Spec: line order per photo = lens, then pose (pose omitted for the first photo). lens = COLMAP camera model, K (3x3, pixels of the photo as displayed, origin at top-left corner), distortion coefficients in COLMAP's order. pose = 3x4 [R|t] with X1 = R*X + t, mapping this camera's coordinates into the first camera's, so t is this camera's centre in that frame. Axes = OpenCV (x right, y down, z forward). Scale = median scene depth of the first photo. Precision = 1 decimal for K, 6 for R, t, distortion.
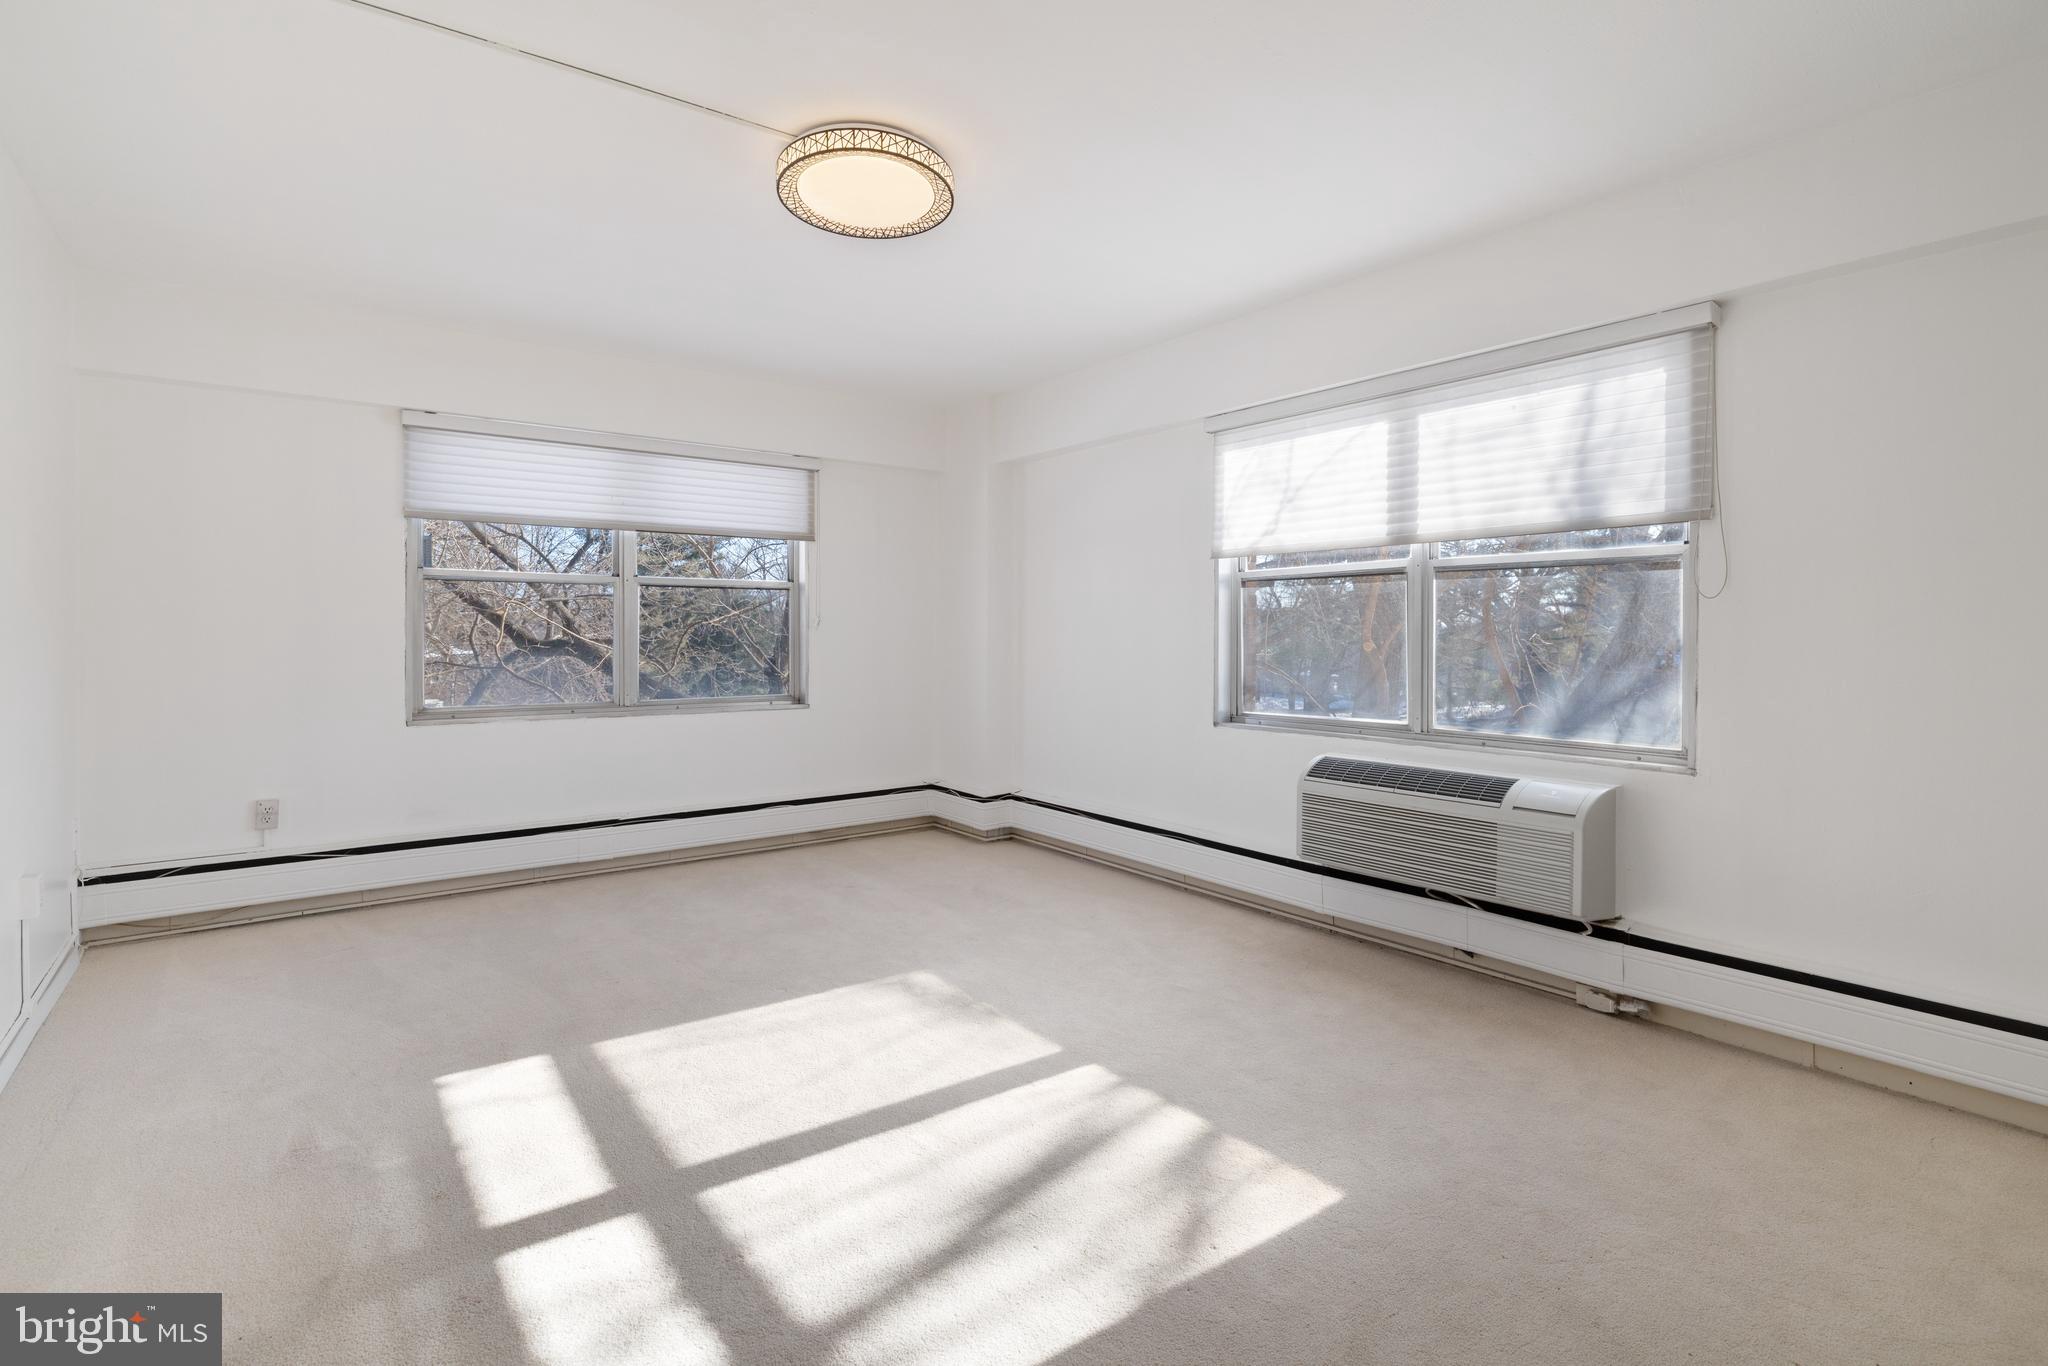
lens RADIAL K [[981.9, 0, 1021.9], [0, 981.9, 631.2], [0, 0, 1]] dist [-0.000149, -0.000131]
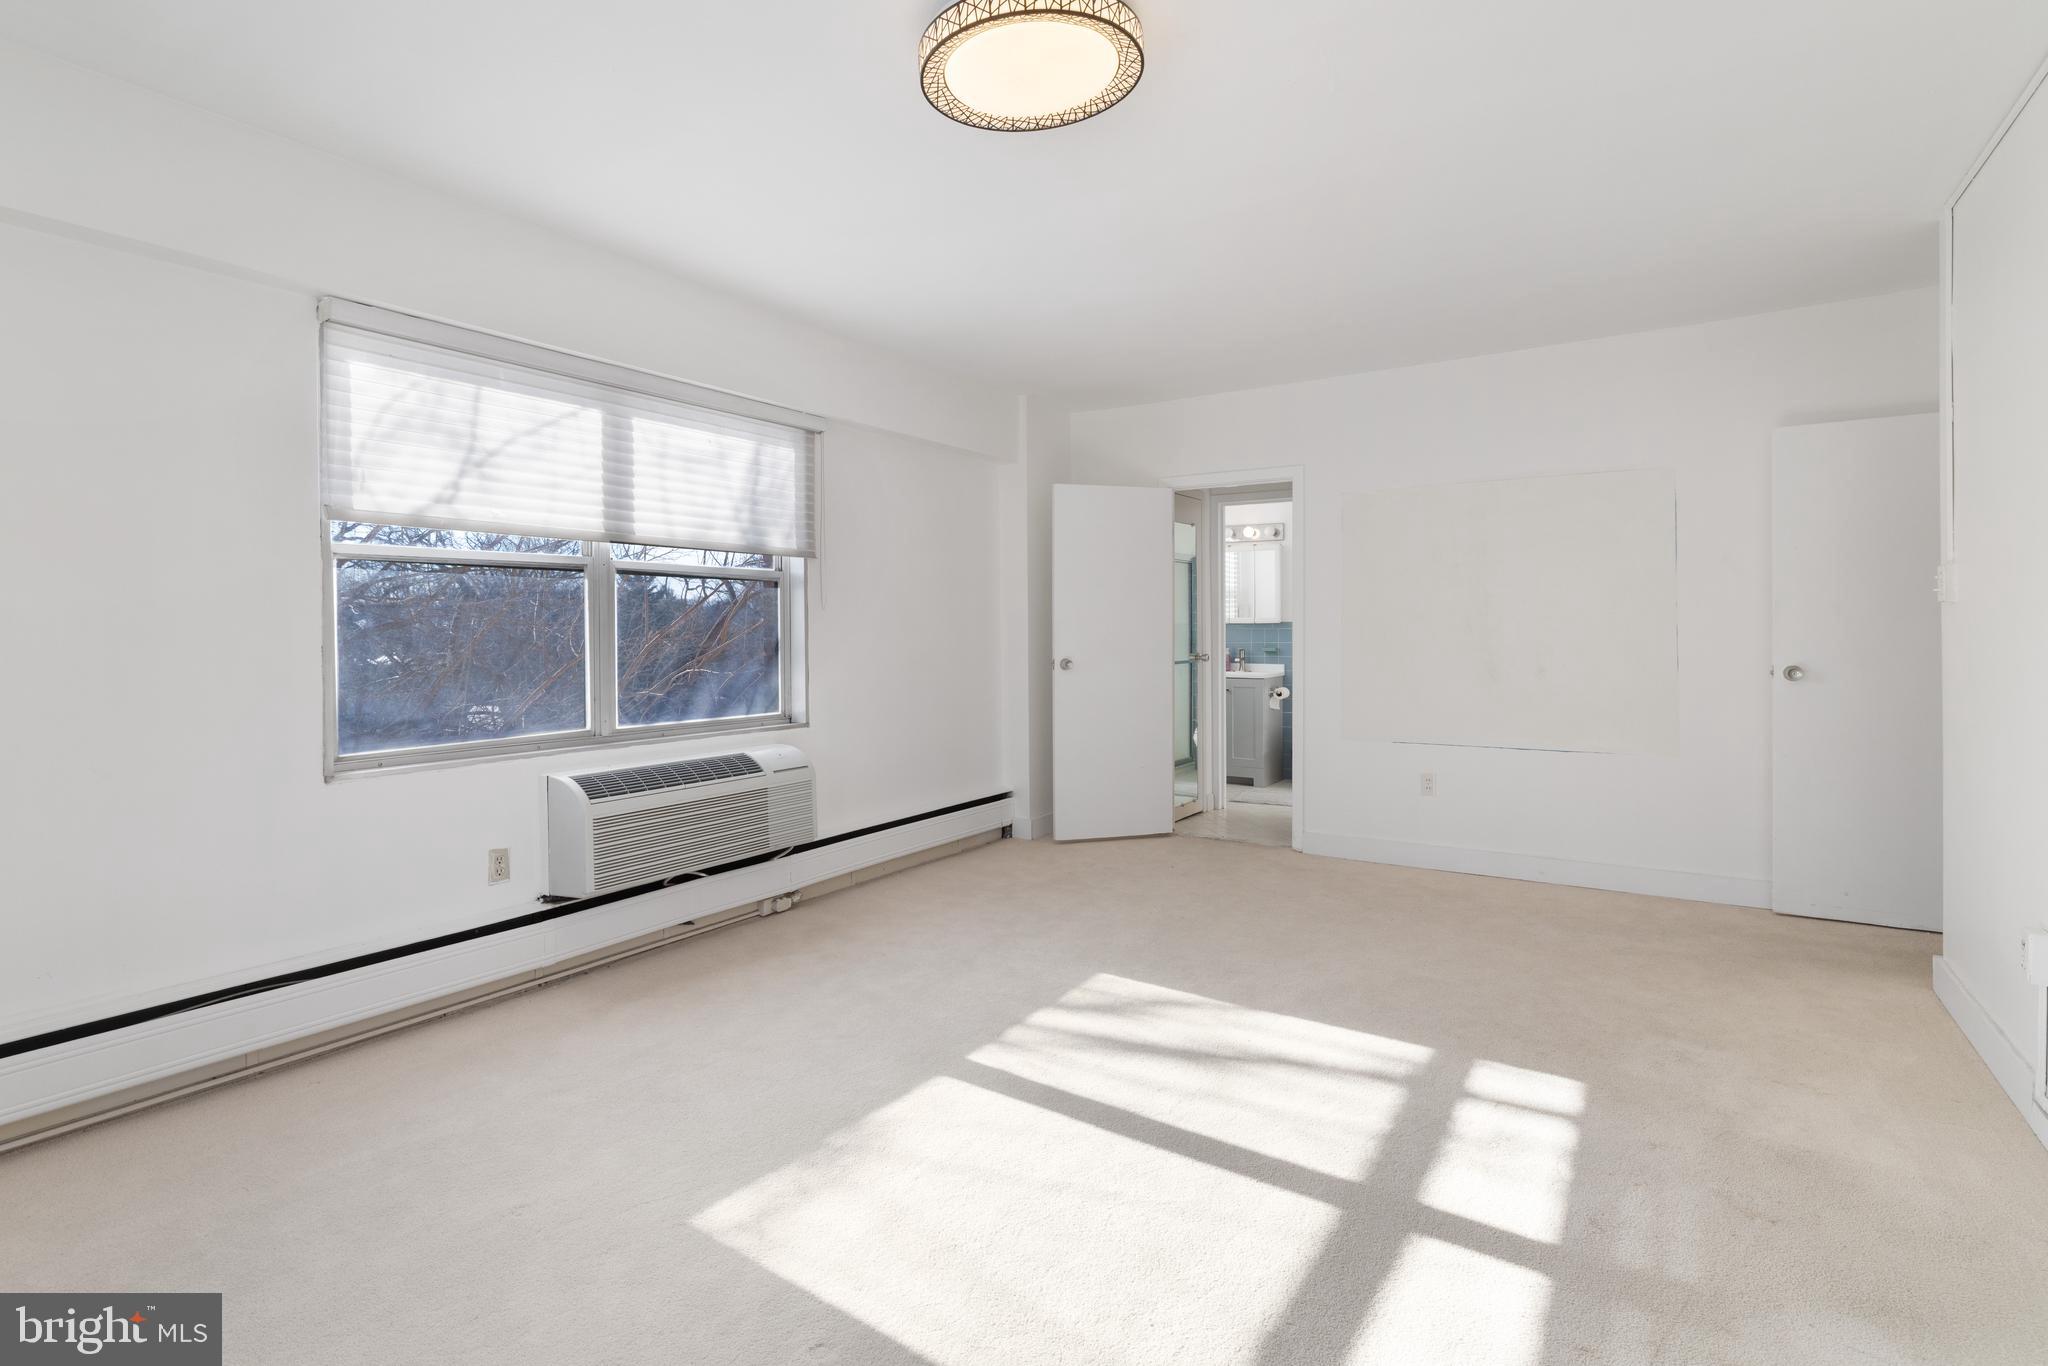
lens RADIAL K [[981.9, 0, 1021.9], [0, 981.9, 631.2], [0, 0, 1]] dist [-0.000149, -0.000131]
pose [[-0.334370, 0.000991, 0.942441, -0.740963], [0.005169, 0.999986, 0.000782, 0.000442], [-0.942428, 0.005133, -0.334371, 1.053589]]
